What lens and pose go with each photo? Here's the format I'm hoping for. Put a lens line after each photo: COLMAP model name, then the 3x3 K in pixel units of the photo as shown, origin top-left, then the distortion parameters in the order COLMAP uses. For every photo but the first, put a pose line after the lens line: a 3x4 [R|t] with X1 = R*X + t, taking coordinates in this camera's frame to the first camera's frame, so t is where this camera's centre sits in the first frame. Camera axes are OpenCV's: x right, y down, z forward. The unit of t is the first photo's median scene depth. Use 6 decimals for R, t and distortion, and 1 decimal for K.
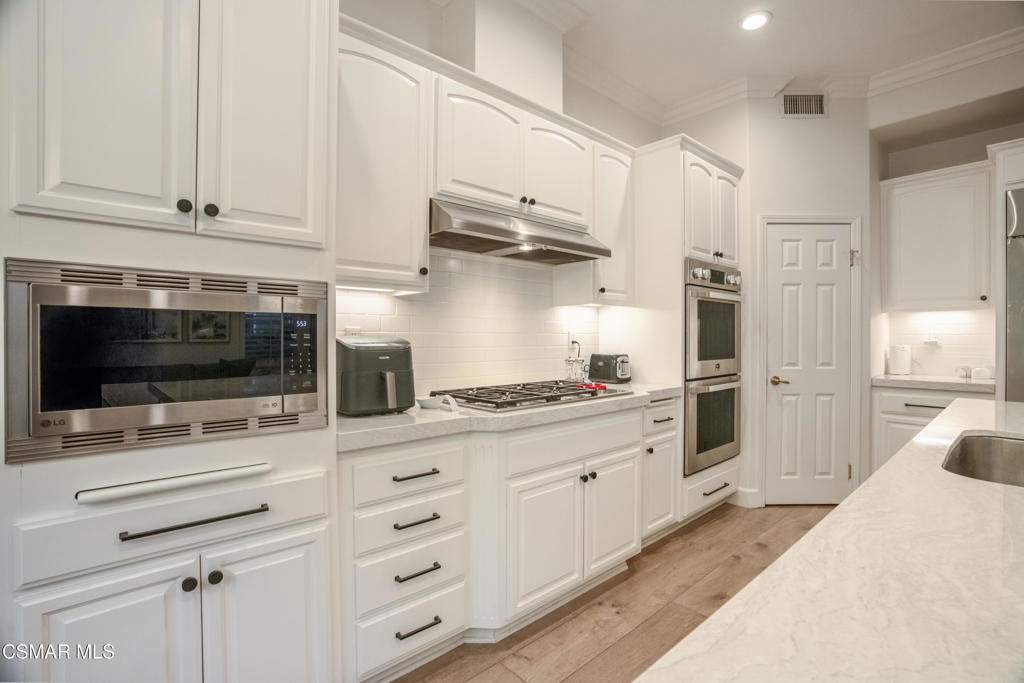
lens RADIAL K [[472.0, 0, 513.3], [0, 472.0, 342.6], [0, 0, 1]] dist [-0.050697, 0.012472]
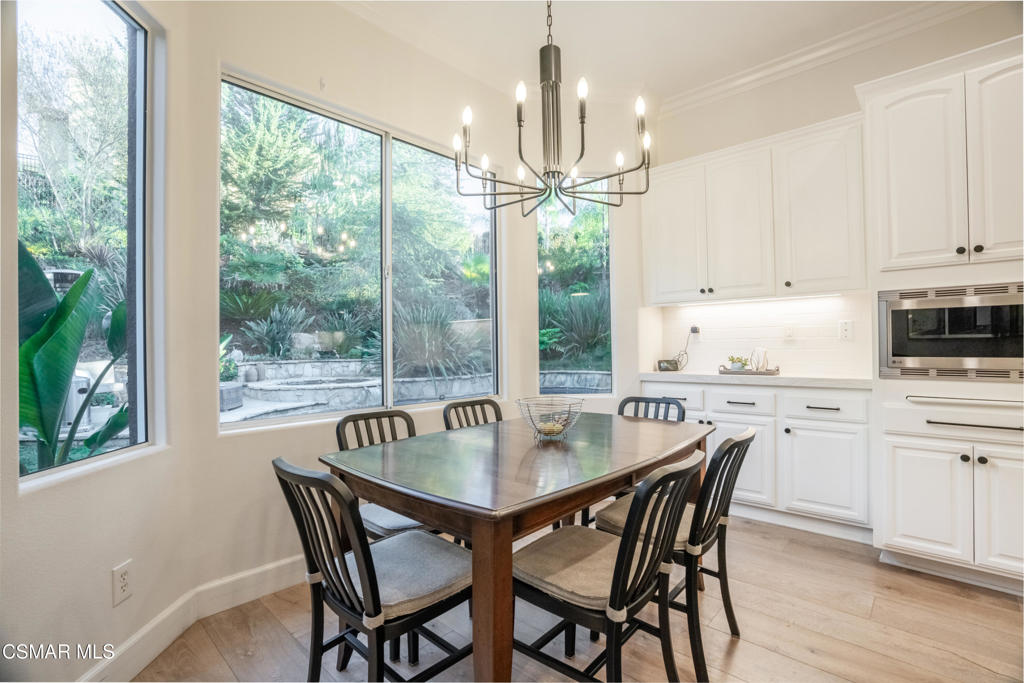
lens RADIAL K [[472.0, 0, 514.1], [0, 472.0, 342.7], [0, 0, 1]] dist [-0.050697, 0.012472]
pose [[0.074588, -0.003131, -0.997210, 0.352653], [0.008397, 0.999962, -0.002512, 0.023114], [0.997179, -0.008187, 0.074611, -0.338915]]
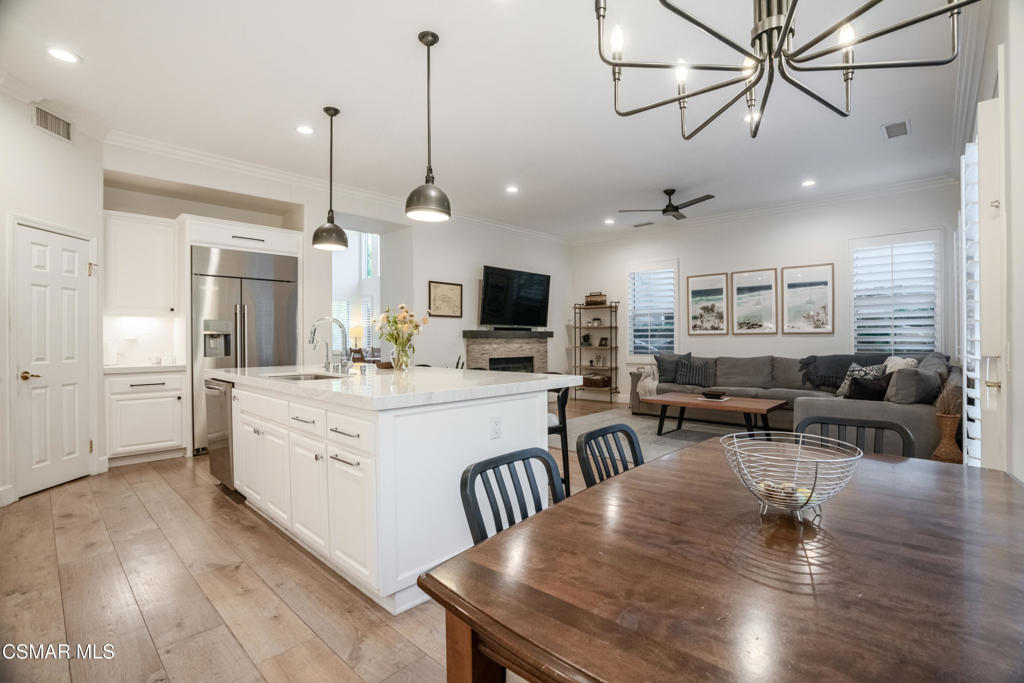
lens RADIAL K [[472.0, 0, 515.5], [0, 472.0, 339.9], [0, 0, 1]] dist [-0.050697, 0.012472]
pose [[-0.078634, 0.004560, 0.996893, -0.579381], [0.011110, 0.999931, -0.003698, 0.019331], [-0.996842, 0.010785, -0.078680, -0.018860]]
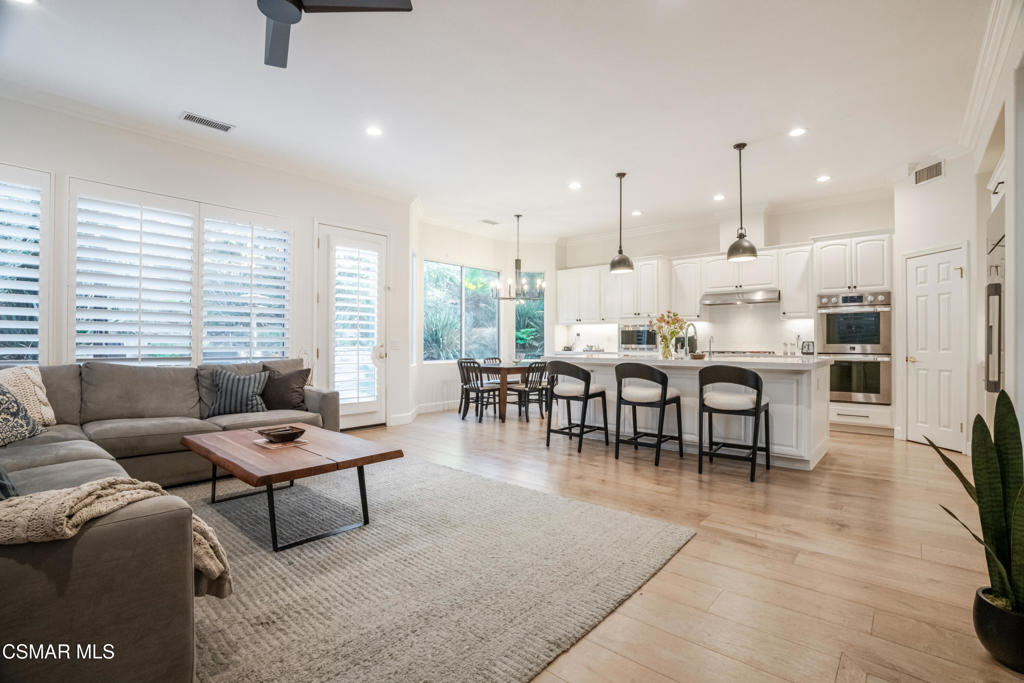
lens RADIAL K [[472.0, 0, 515.7], [0, 472.0, 340.9], [0, 0, 1]] dist [-0.050697, 0.012472]
pose [[0.110938, 0.002769, -0.993823, 2.081638], [-0.006784, 0.999975, 0.002029, 0.027800], [0.993804, 0.006517, 0.110954, -0.513090]]
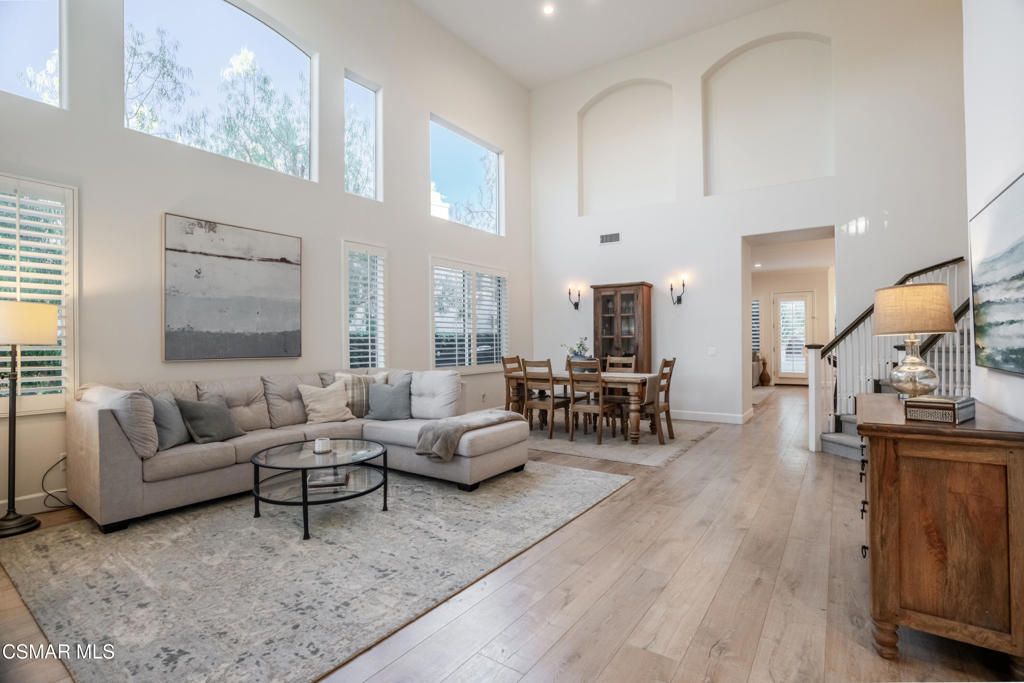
lens RADIAL K [[472.0, 0, 518.2], [0, 472.0, 340.5], [0, 0, 1]] dist [-0.050697, 0.012472]
pose [[-0.972340, 0.013263, -0.233193, 3.374079], [0.012316, 0.999909, 0.005517, -0.045499], [0.233244, 0.002493, -0.972415, 2.371443]]
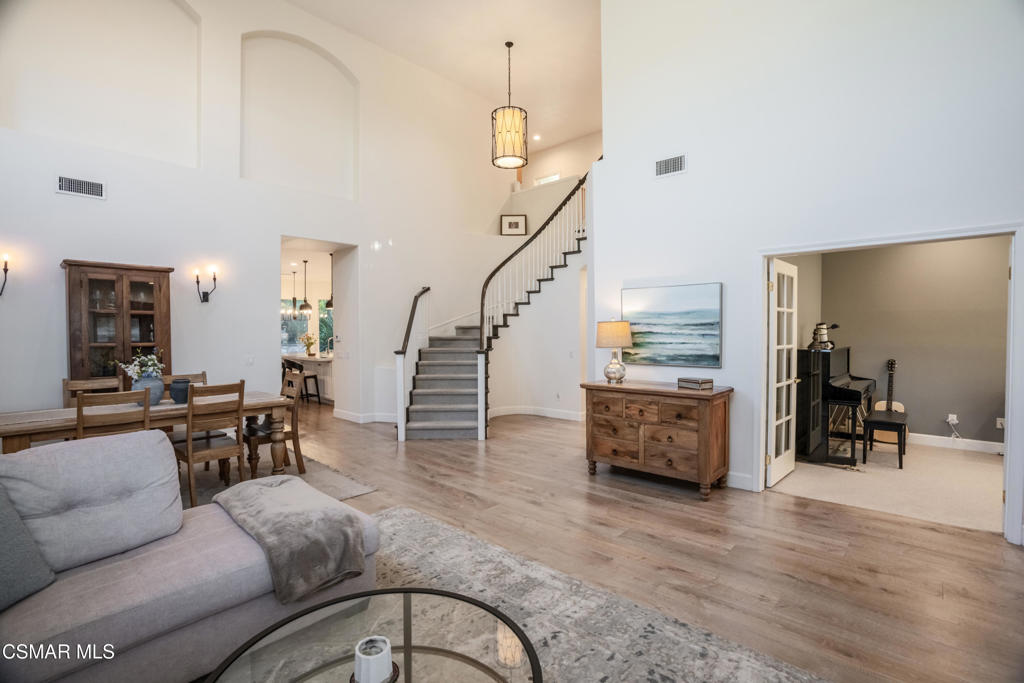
lens RADIAL K [[472.0, 0, 515.9], [0, 472.0, 342.4], [0, 0, 1]] dist [-0.050697, 0.012472]
pose [[0.094792, 0.023608, -0.995217, 3.981243], [-0.000940, 0.999720, 0.023625, -0.091829], [0.995497, -0.001304, 0.094787, 1.292999]]
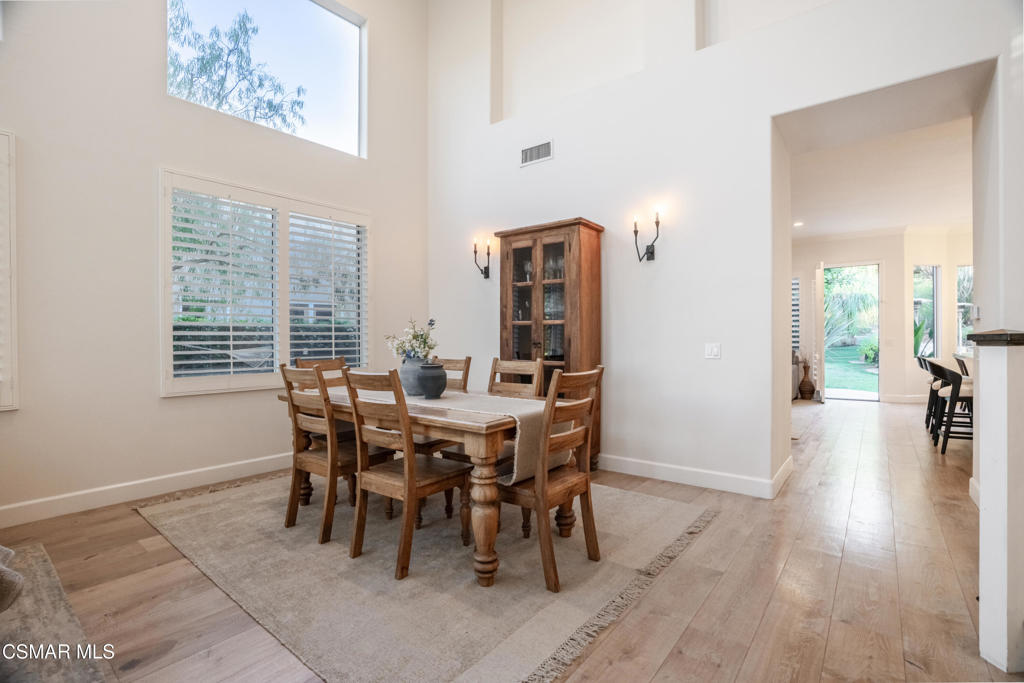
lens RADIAL K [[472.0, 0, 514.7], [0, 472.0, 342.2], [0, 0, 1]] dist [-0.050697, 0.012472]
pose [[-0.985164, 0.012340, -0.171170, 2.591096], [0.010017, 0.999846, 0.014428, -0.009654], [0.171321, 0.012500, -0.985136, 1.416088]]
